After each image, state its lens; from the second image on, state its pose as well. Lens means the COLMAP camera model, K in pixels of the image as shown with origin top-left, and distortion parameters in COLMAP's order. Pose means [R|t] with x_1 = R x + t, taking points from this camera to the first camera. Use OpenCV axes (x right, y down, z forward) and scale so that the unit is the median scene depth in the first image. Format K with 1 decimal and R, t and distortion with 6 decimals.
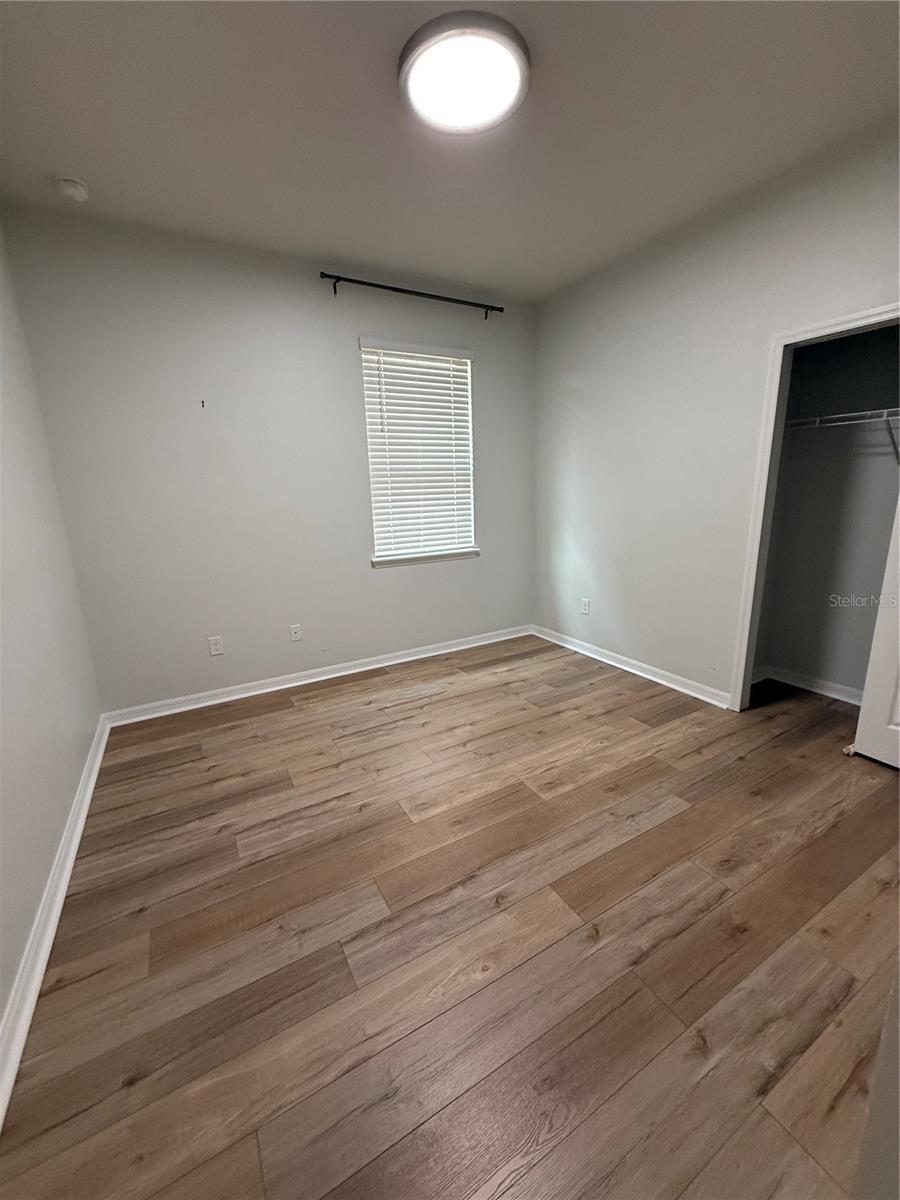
lens RADIAL K [[476.7, 0, 453.6], [0, 476.7, 601.0], [0, 0, 1]] dist [0.000764, 0.000318]
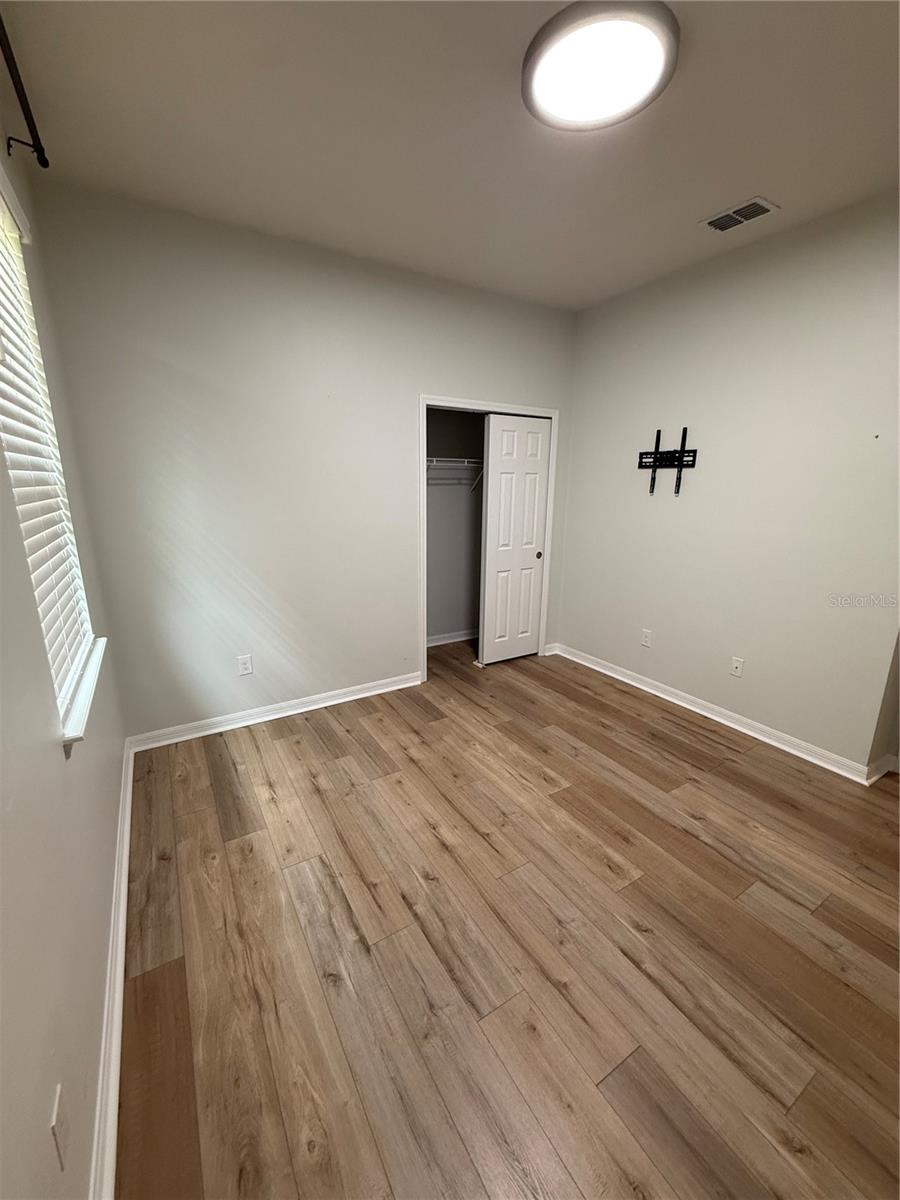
lens RADIAL K [[476.7, 0, 453.6], [0, 476.7, 601.0], [0, 0, 1]] dist [0.000764, 0.000318]
pose [[-0.030900, -0.216659, 0.975758, -0.722794], [0.227419, 0.949096, 0.217940, -0.278311], [-0.973307, 0.228641, 0.019946, 1.011705]]
